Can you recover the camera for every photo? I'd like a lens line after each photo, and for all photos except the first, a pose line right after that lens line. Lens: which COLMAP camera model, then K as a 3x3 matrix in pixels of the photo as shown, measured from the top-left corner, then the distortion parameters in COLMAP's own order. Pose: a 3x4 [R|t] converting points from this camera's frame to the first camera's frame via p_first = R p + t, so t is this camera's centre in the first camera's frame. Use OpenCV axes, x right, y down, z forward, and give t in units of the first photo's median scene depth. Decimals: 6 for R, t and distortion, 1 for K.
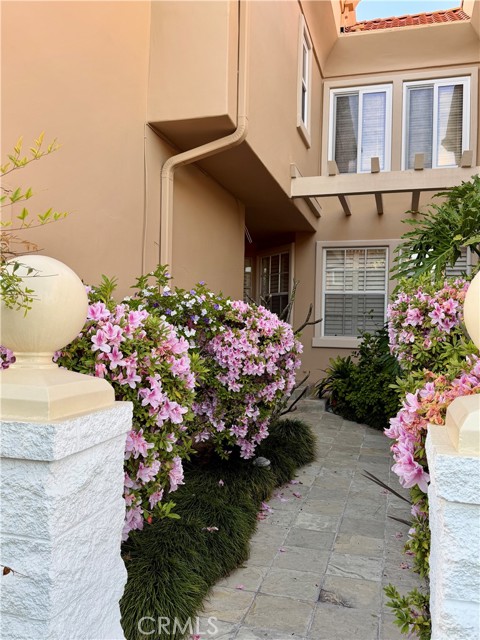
lens RADIAL K [[545.4, 0, 245.7], [0, 545.4, 319.5], [0, 0, 1]] dist [0.091321, -0.150343]
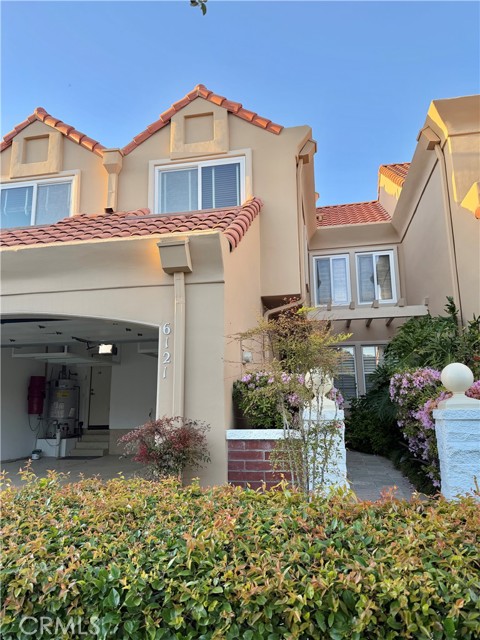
lens RADIAL K [[447.5, 0, 244.4], [0, 447.5, 318.8], [0, 0, 1]] dist [0.027656, -0.038226]
pose [[0.995632, -0.024233, 0.090162, -0.422770], [0.039839, 0.983665, -0.175546, 0.024435], [-0.084436, 0.178371, 0.980334, -0.699727]]
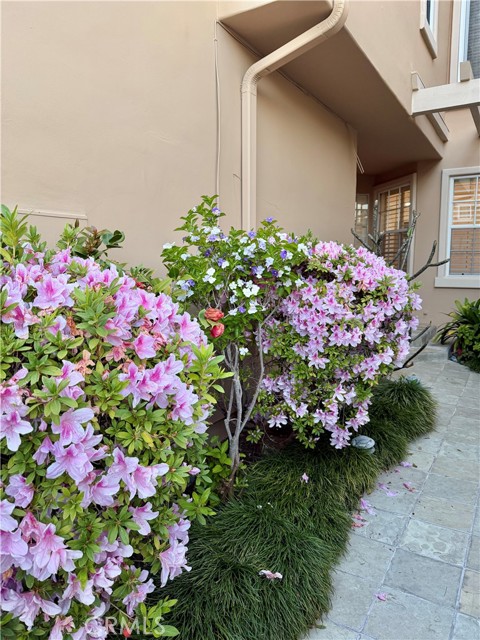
lens RADIAL K [[447.5, 0, 243.9], [0, 447.5, 314.0], [0, 0, 1]] dist [0.027656, -0.038226]
pose [[0.961230, 0.006866, -0.275662, 0.043698], [0.028322, 0.991944, 0.123467, -0.015457], [0.274289, -0.126488, 0.953292, 0.362260]]
